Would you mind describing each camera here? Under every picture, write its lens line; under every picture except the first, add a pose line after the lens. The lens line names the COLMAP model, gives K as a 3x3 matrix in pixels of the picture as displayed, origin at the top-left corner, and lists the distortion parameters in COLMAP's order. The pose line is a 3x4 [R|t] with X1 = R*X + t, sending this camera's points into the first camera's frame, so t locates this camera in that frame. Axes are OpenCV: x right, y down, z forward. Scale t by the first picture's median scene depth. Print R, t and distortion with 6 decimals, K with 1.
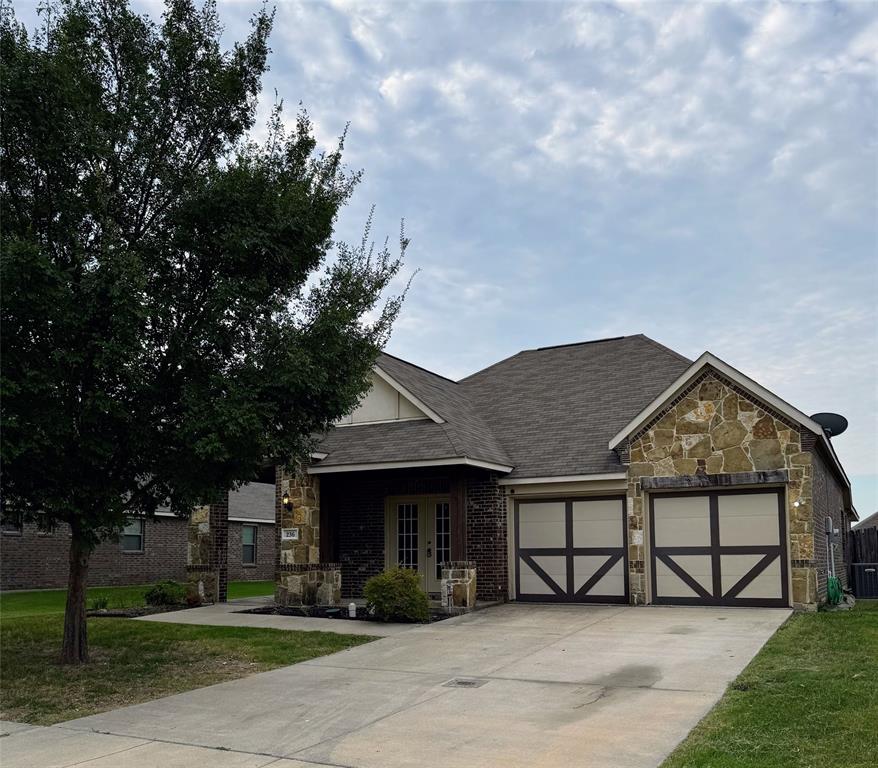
lens RADIAL K [[1870.6, 0, 439.0], [0, 1870.6, 384.0], [0, 0, 1]] dist [0.424812, -0.804104]
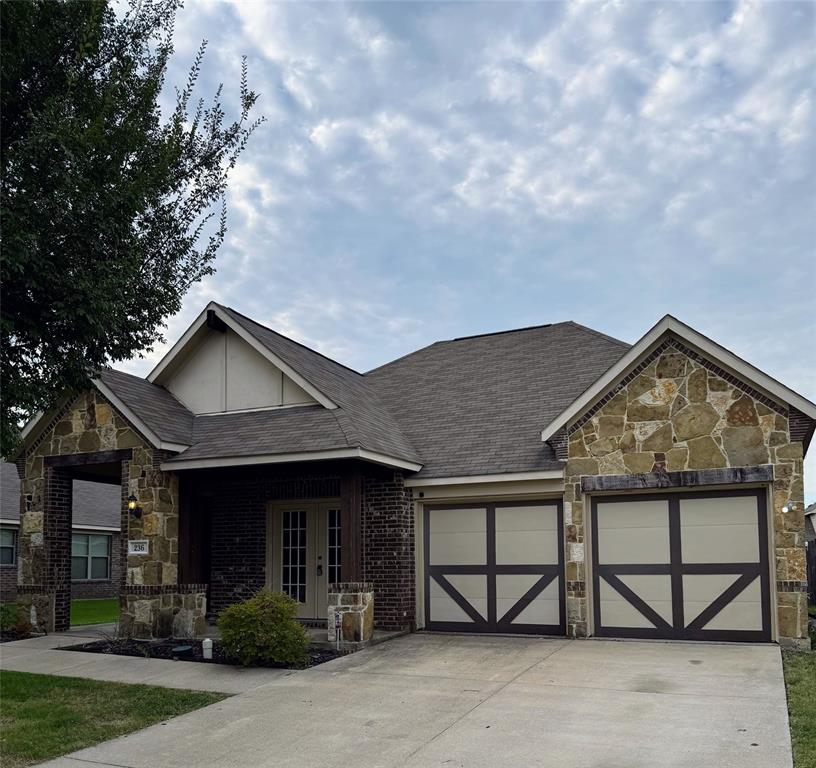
lens RADIAL K [[1422.4, 0, 408.0], [0, 1422.4, 384.0], [0, 0, 1]] dist [0.180689, -0.173083]
pose [[0.999795, 0.005890, 0.019354, 0.021099], [-0.005234, 0.999416, -0.033777, 0.030082], [-0.019541, 0.033669, 0.999242, 0.381522]]
